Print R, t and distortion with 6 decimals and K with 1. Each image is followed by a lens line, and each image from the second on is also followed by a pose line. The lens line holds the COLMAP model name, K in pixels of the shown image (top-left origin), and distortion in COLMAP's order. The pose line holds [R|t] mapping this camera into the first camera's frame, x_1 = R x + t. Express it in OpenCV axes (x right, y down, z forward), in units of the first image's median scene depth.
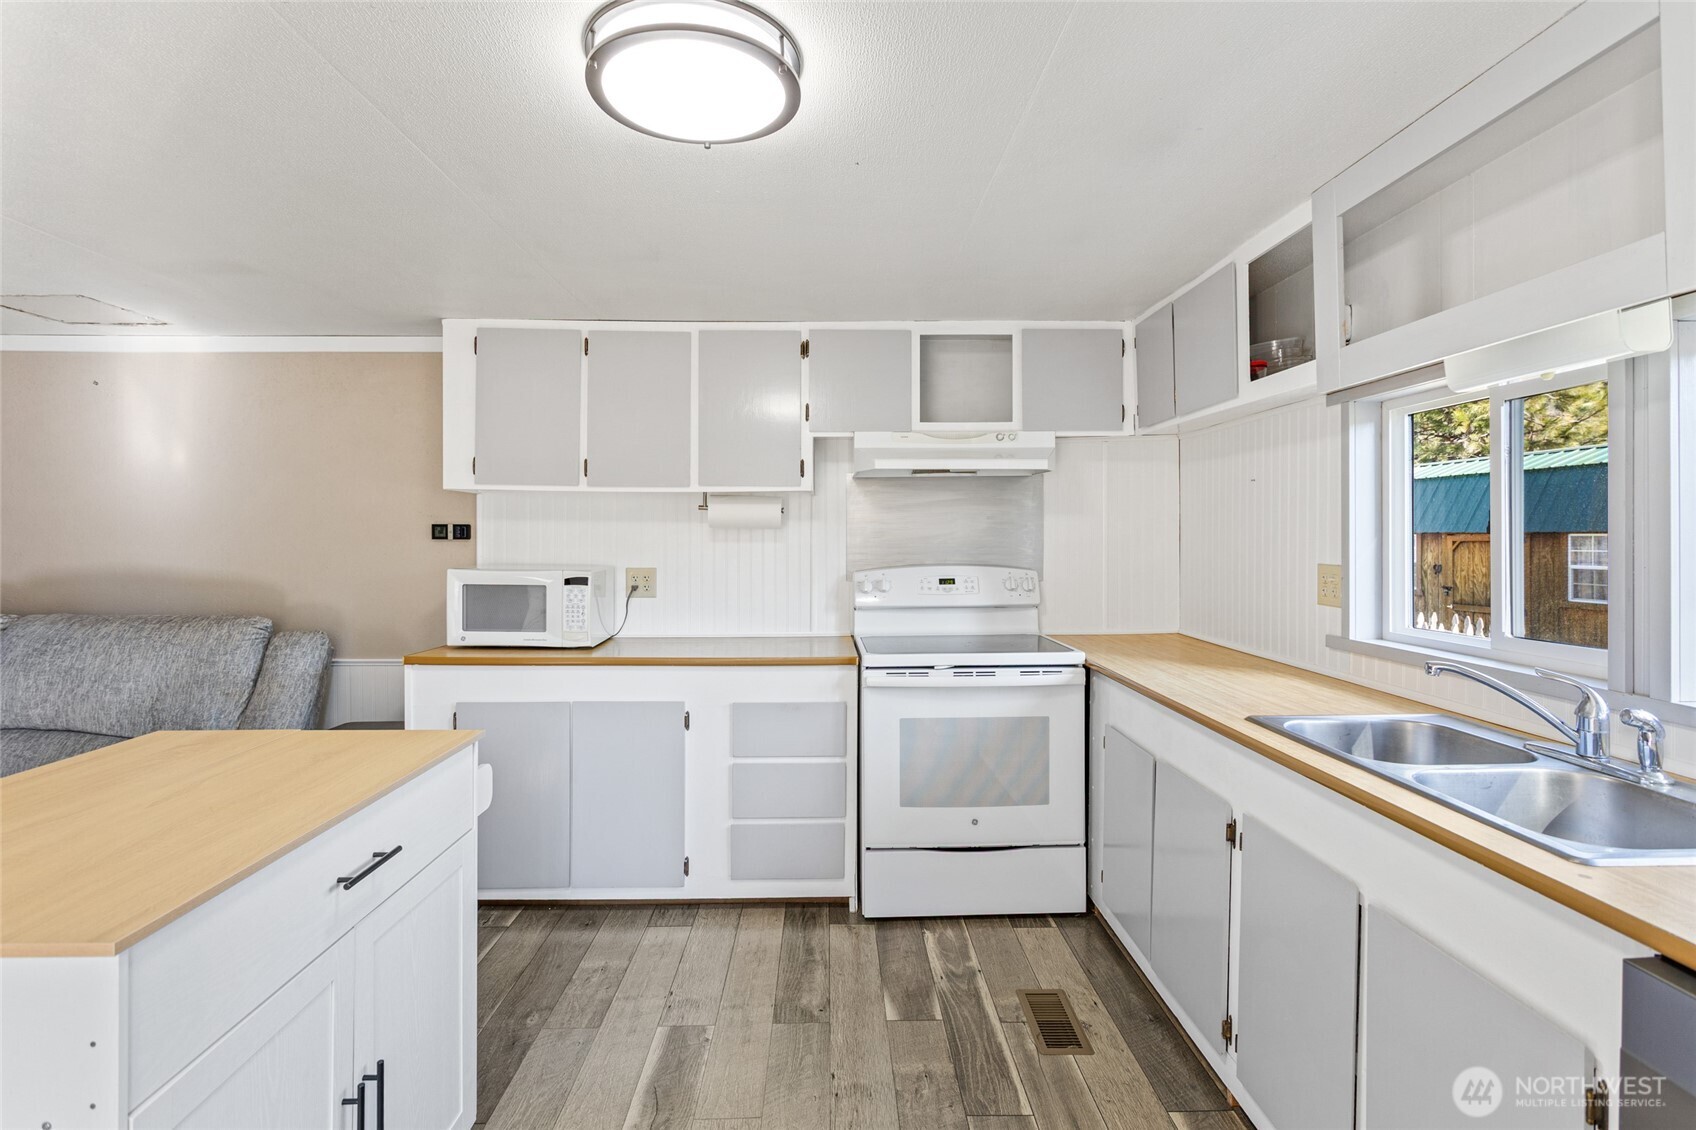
lens RADIAL K [[802.5, 0, 852.0], [0, 802.5, 543.0], [0, 0, 1]] dist [0.001881, 0.000180]
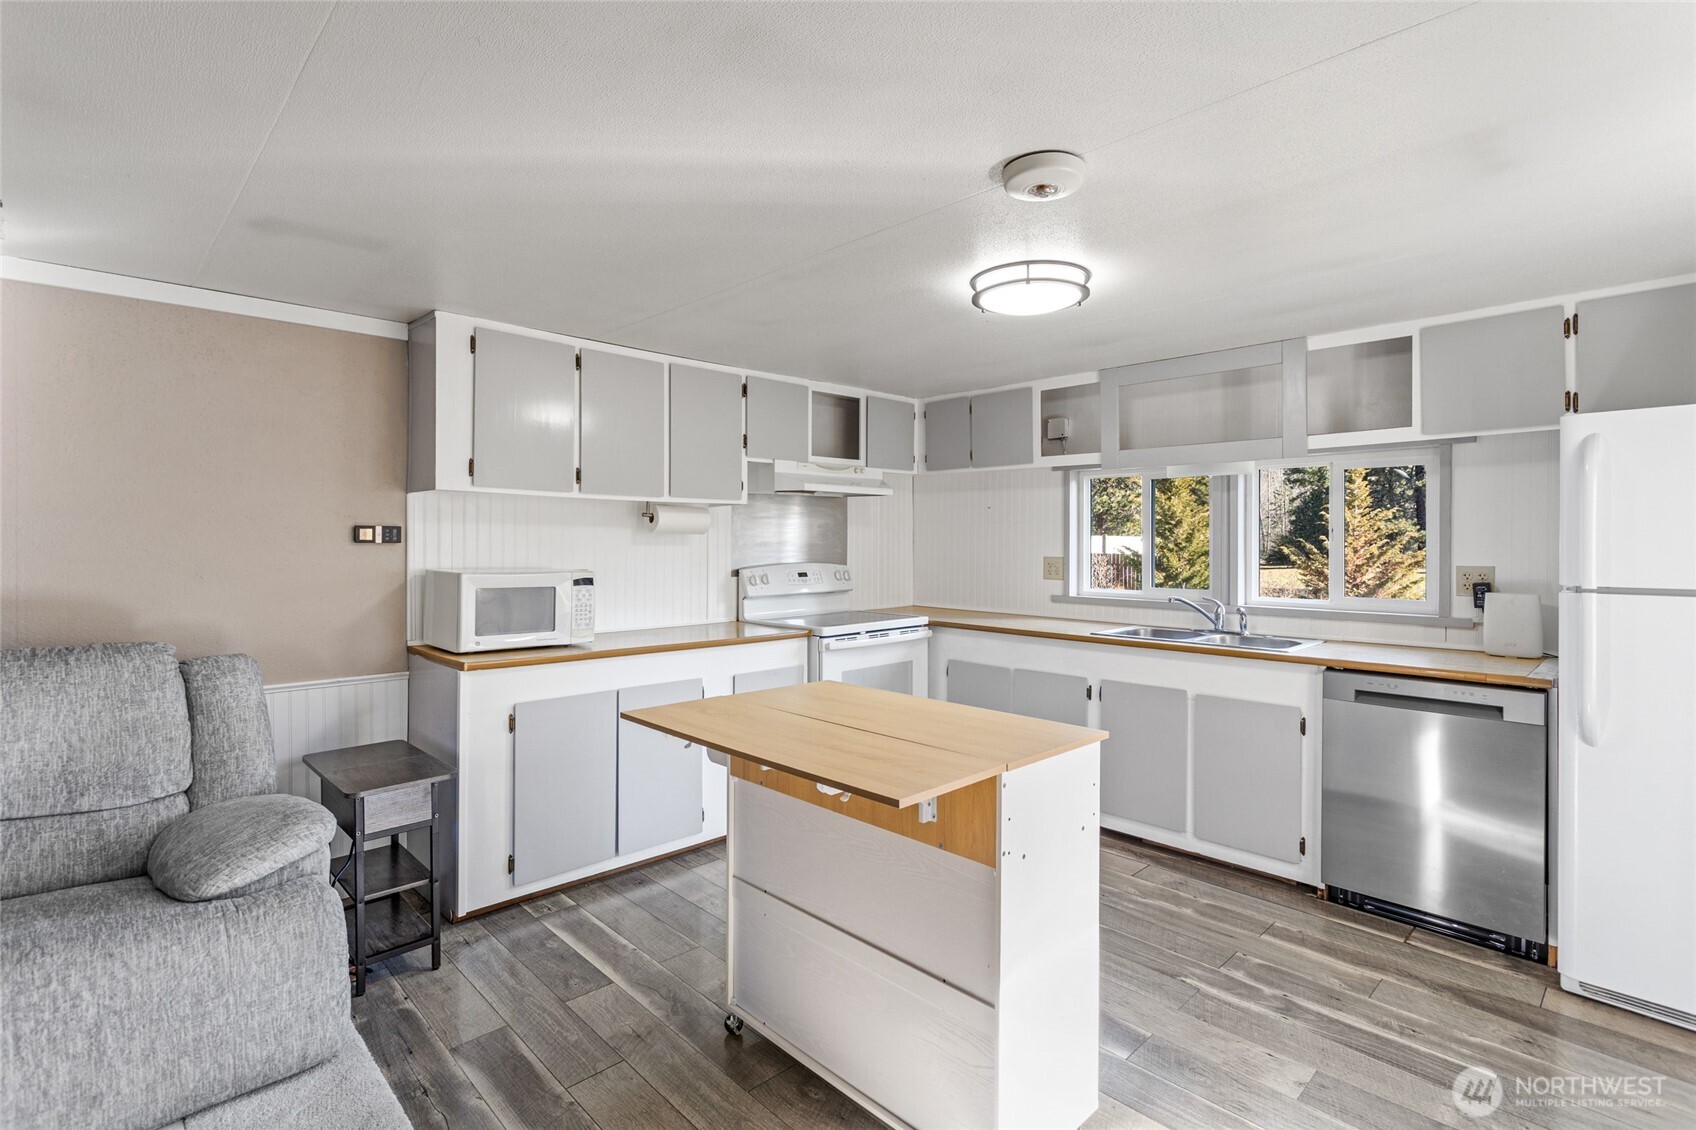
lens RADIAL K [[802.5, 0, 853.4], [0, 802.5, 548.2], [0, 0, 1]] dist [0.001881, 0.000180]
pose [[0.733667, -0.003921, 0.679498, -0.808095], [0.002287, 0.999992, 0.003301, -0.000193], [-0.679505, -0.000868, 0.733670, -0.032385]]
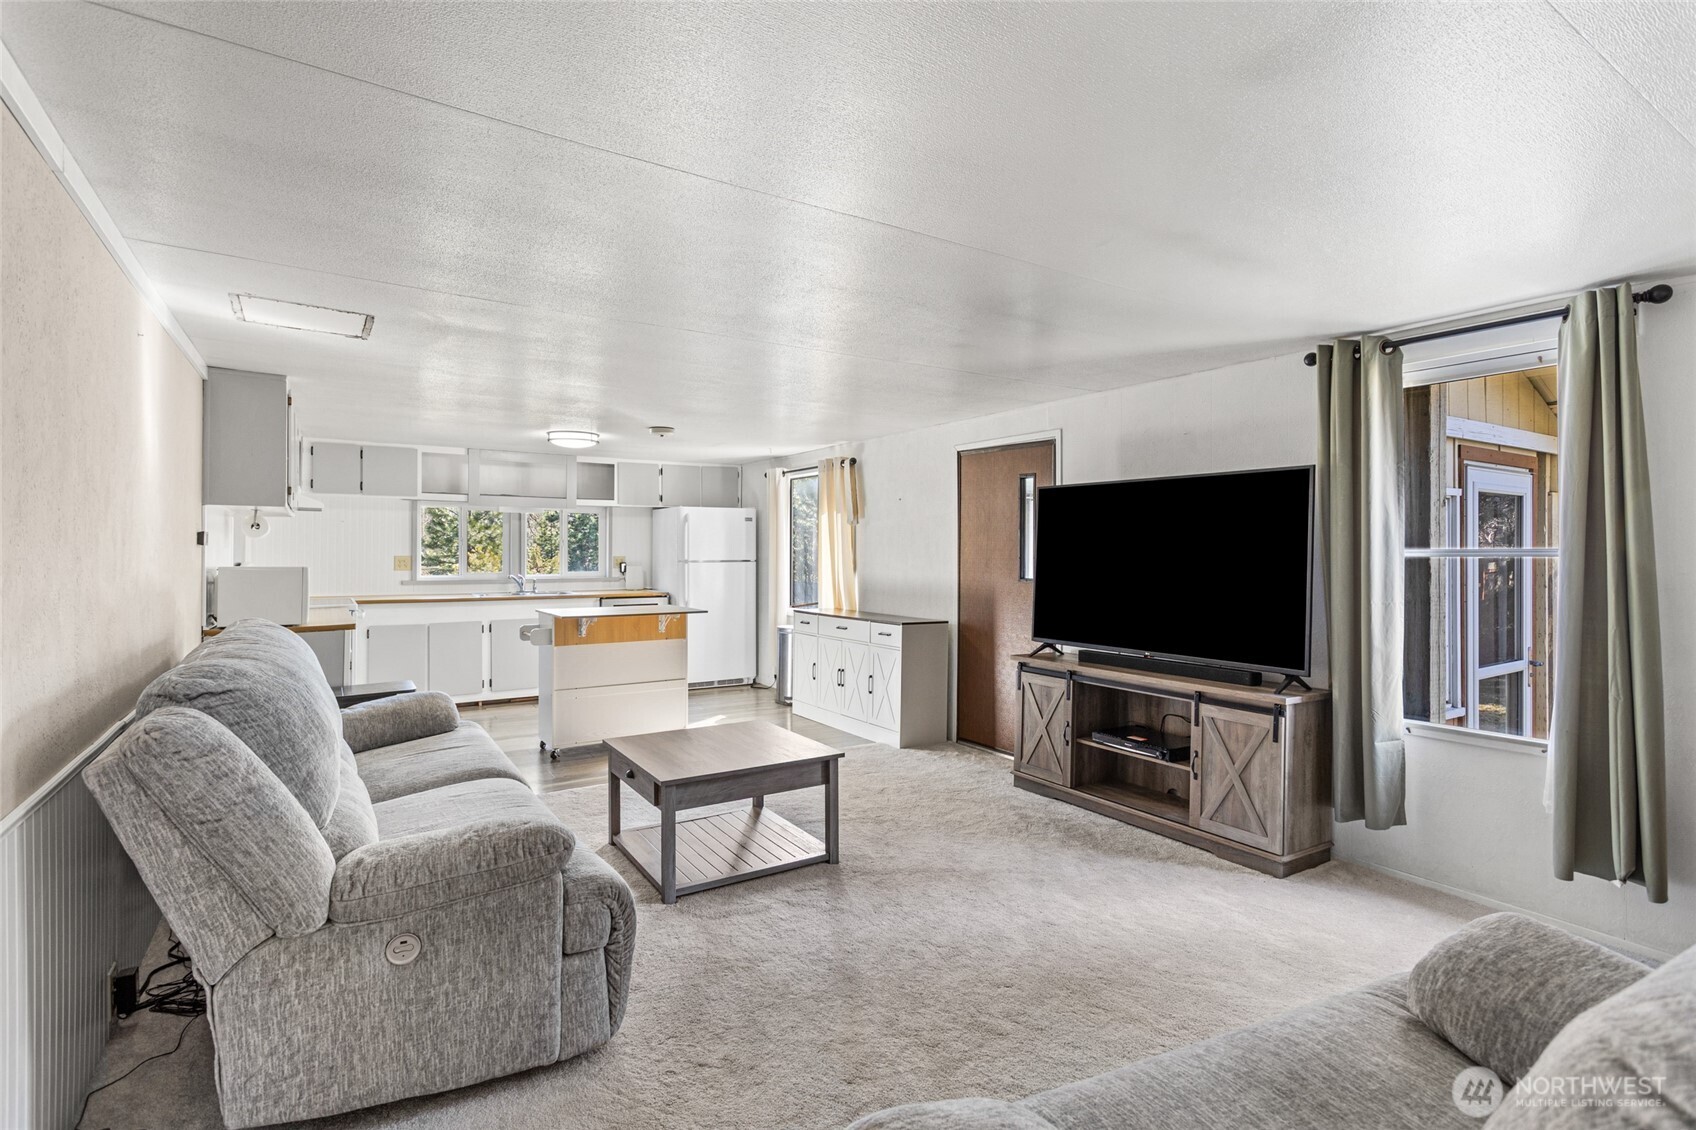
lens RADIAL K [[802.5, 0, 832.8], [0, 802.5, 550.2], [0, 0, 1]] dist [0.001881, 0.000180]
pose [[-0.507108, -0.001050, 0.861882, -2.127726], [0.004100, 0.999985, 0.003630, 0.002360], [-0.861873, 0.005374, -0.507096, 0.916836]]
